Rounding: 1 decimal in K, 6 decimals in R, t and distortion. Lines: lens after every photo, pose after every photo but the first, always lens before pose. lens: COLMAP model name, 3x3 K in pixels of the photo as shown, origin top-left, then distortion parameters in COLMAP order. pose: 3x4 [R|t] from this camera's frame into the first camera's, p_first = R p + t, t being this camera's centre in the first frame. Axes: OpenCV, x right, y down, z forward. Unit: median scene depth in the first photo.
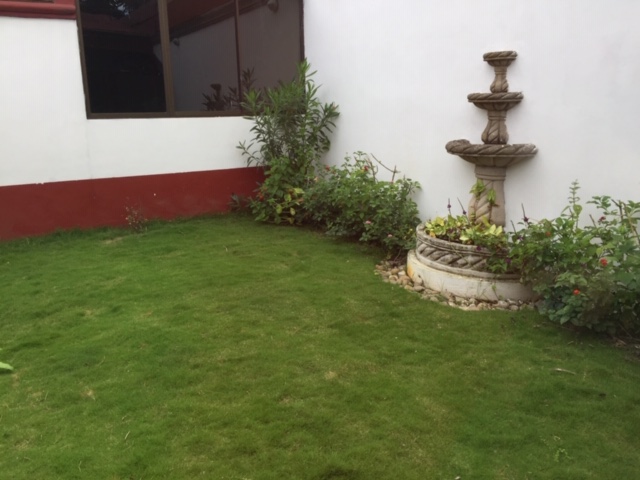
lens RADIAL K [[546.3, 0, 320.0], [0, 546.3, 240.0], [0, 0, 1]] dist [0.127401, -0.196026]
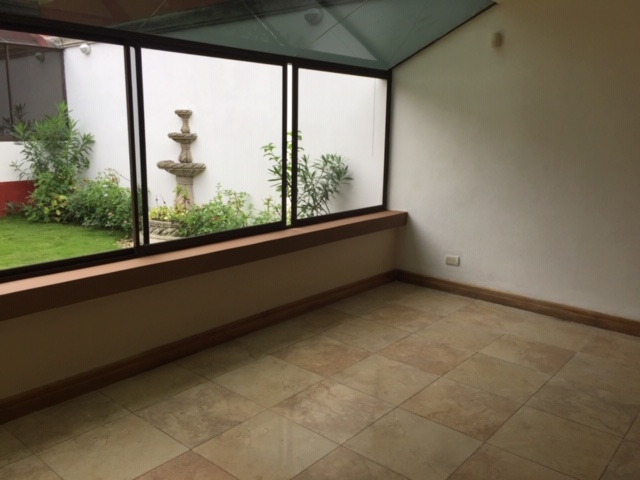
lens RADIAL K [[546.3, 0, 320.0], [0, 546.3, 240.0], [0, 0, 1]] dist [0.127401, -0.196026]
pose [[0.939765, -0.044446, 0.338920, 0.087700], [0.059653, 0.997620, -0.034579, 0.101279], [-0.336576, 0.052713, 0.940180, -0.499660]]
